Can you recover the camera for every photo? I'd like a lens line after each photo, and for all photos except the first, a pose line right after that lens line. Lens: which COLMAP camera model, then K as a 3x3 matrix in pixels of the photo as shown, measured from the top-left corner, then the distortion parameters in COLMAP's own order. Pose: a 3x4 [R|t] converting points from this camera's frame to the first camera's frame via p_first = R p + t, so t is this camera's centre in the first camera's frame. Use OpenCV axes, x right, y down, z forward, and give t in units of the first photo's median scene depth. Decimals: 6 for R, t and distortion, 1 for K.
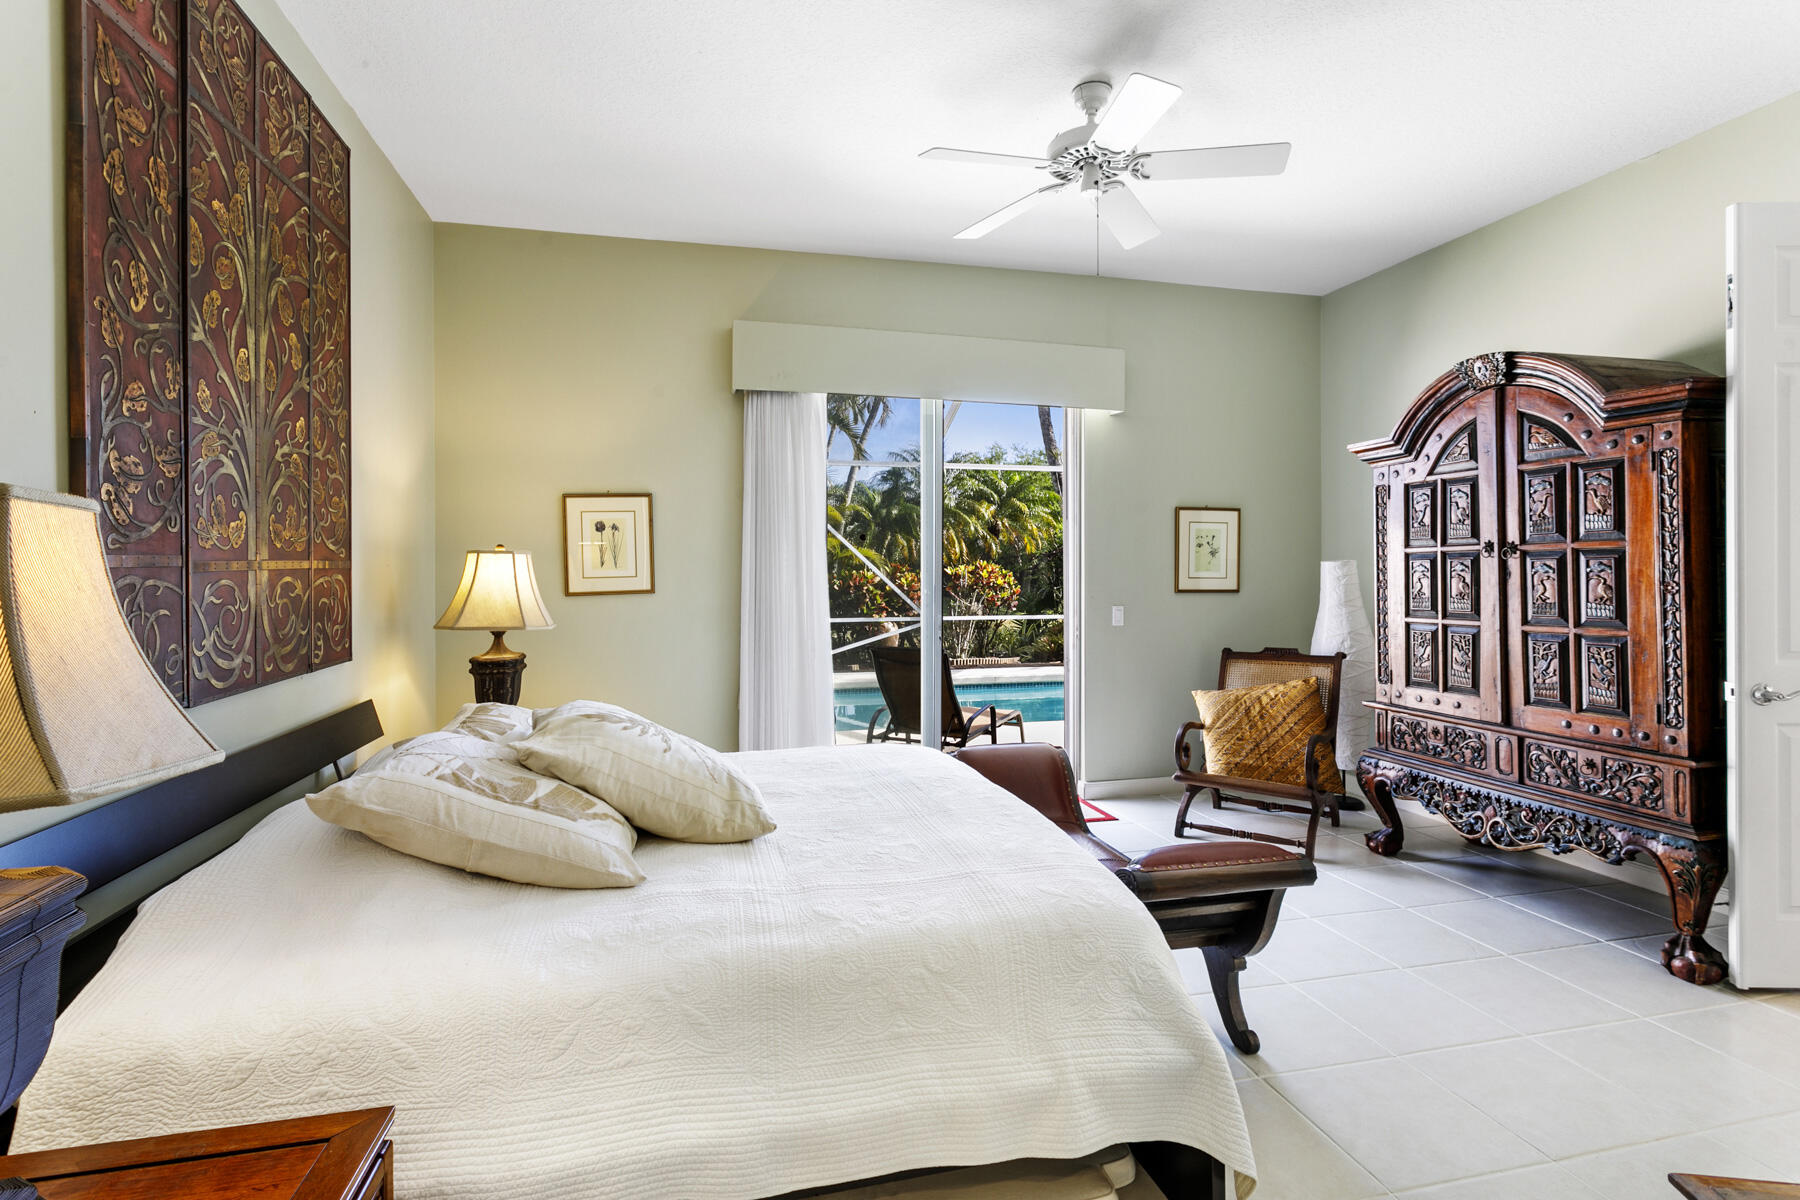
lens RADIAL K [[860.7, 0, 883.7], [0, 860.7, 569.7], [0, 0, 1]] dist [-0.005060, -0.000061]
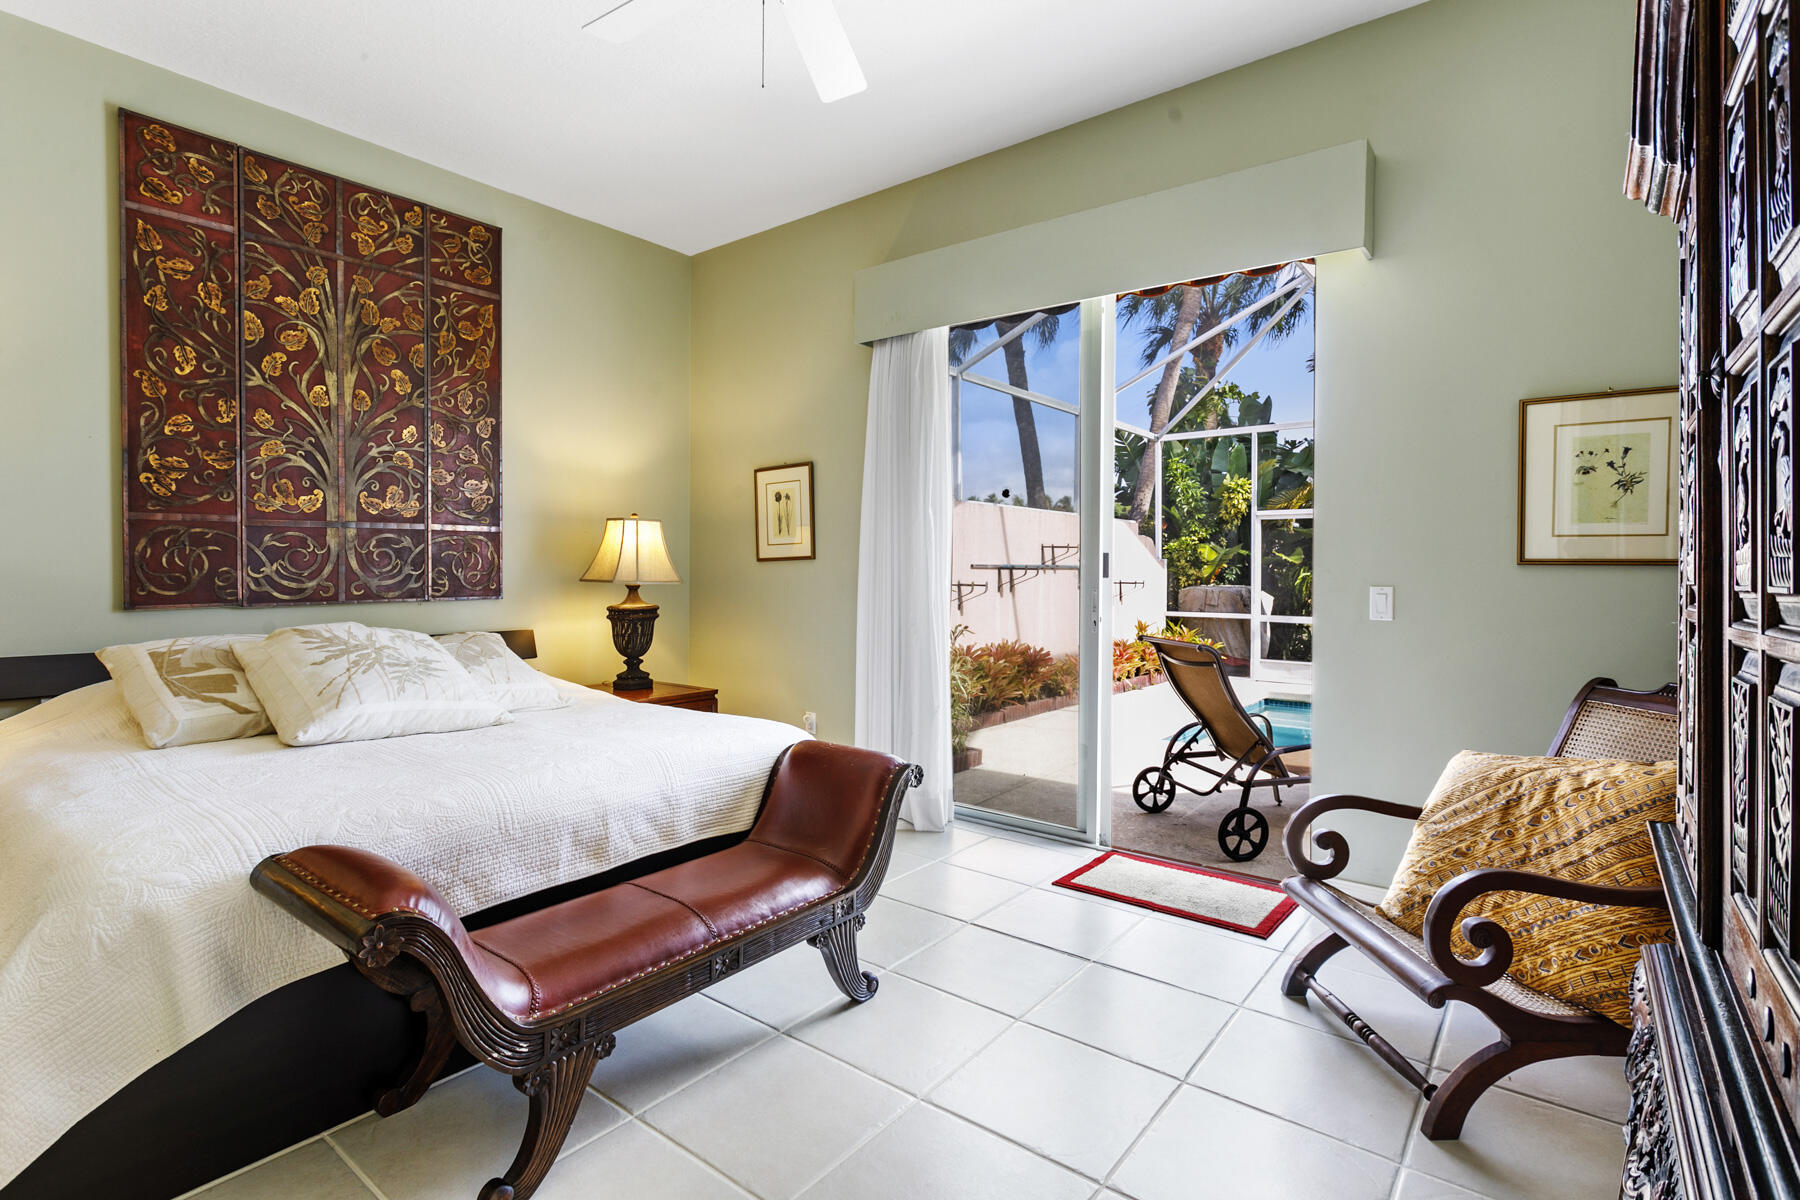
lens RADIAL K [[860.7, 0, 897.1], [0, 860.7, 585.7], [0, 0, 1]] dist [-0.005060, -0.000061]
pose [[0.621459, 0.021825, -0.783142, 0.587001], [-0.005372, 0.999707, 0.023597, 0.033398], [0.783428, -0.010458, 0.621395, 0.435677]]
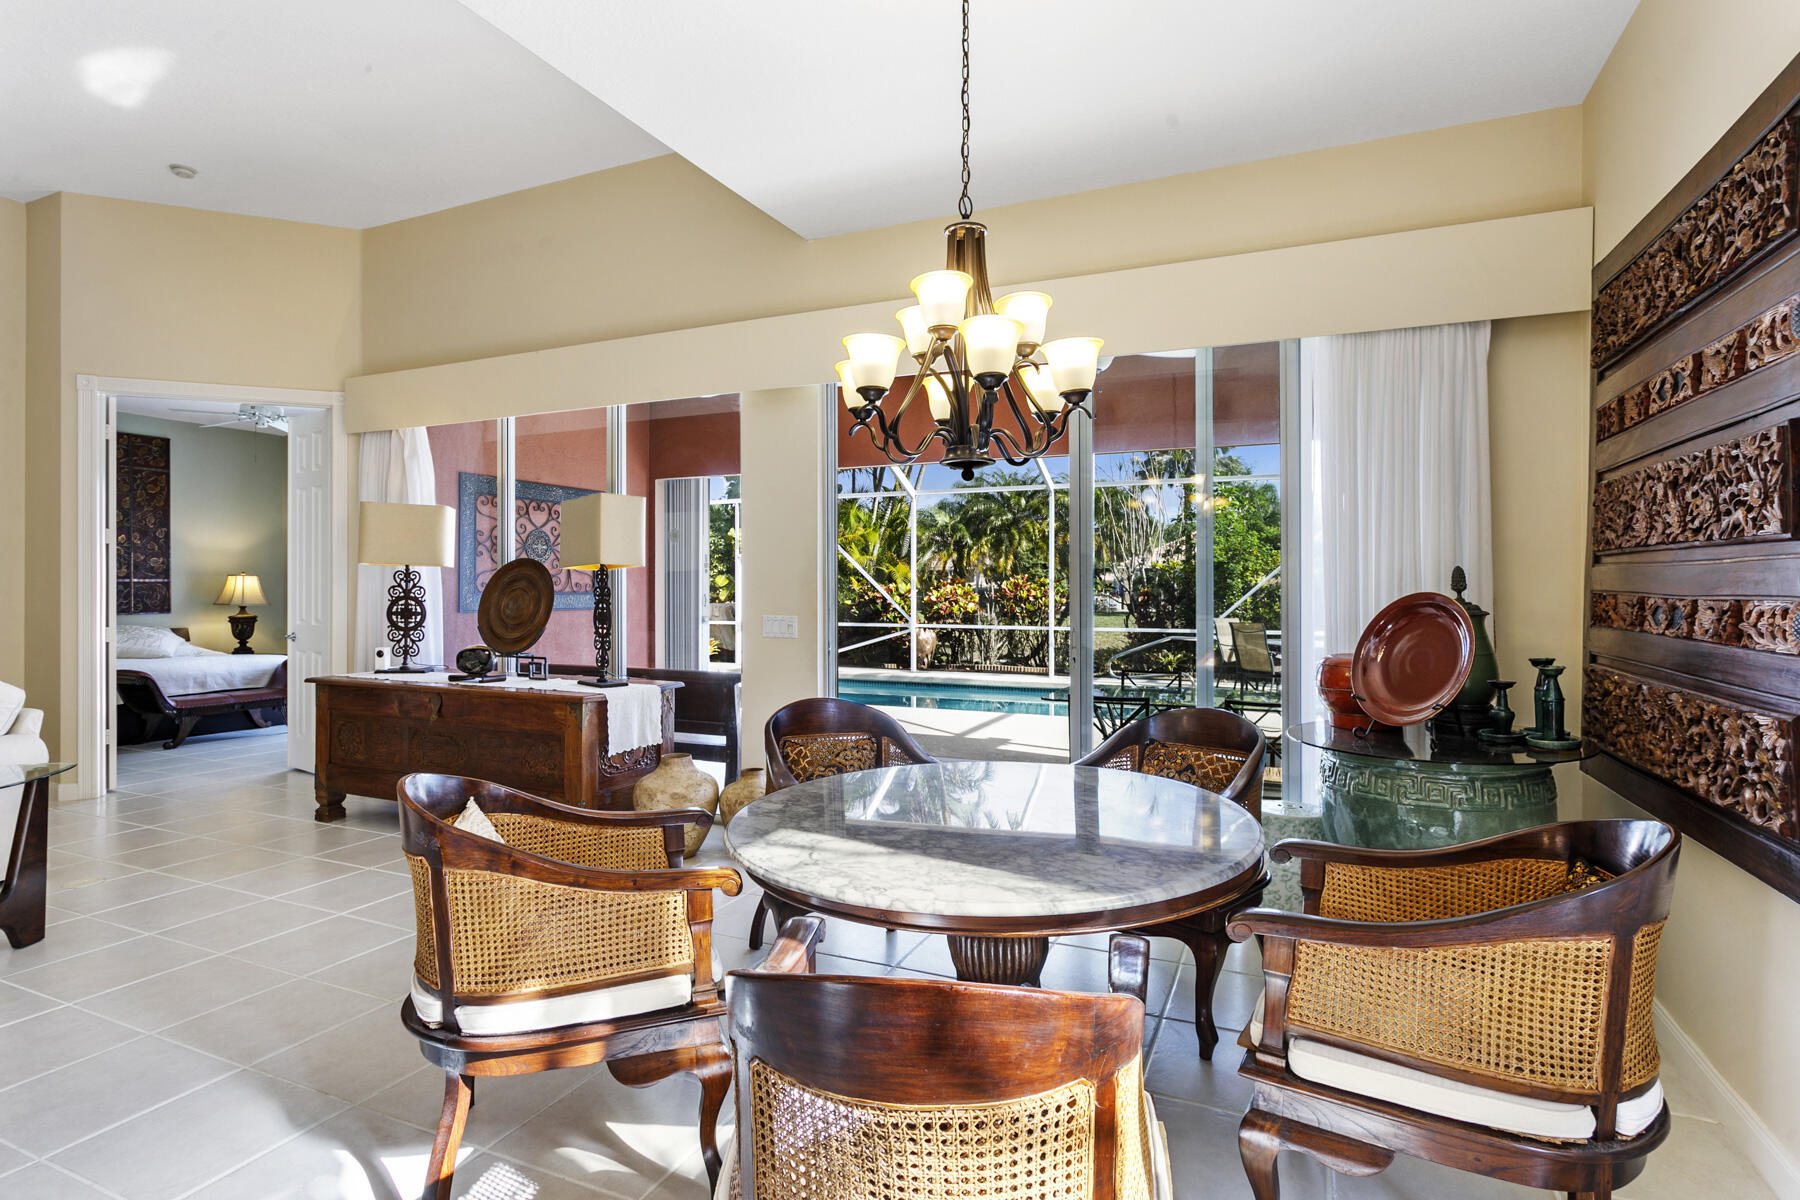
lens RADIAL K [[947.3, 0, 908.4], [0, 947.3, 594.4], [0, 0, 1]] dist [0.006023, 0.000974]
pose [[0.780378, 0.006337, -0.625276, 2.293748], [0.000442, 0.999943, 0.010685, 0.006086], [0.625308, -0.008615, 0.780331, 0.030992]]
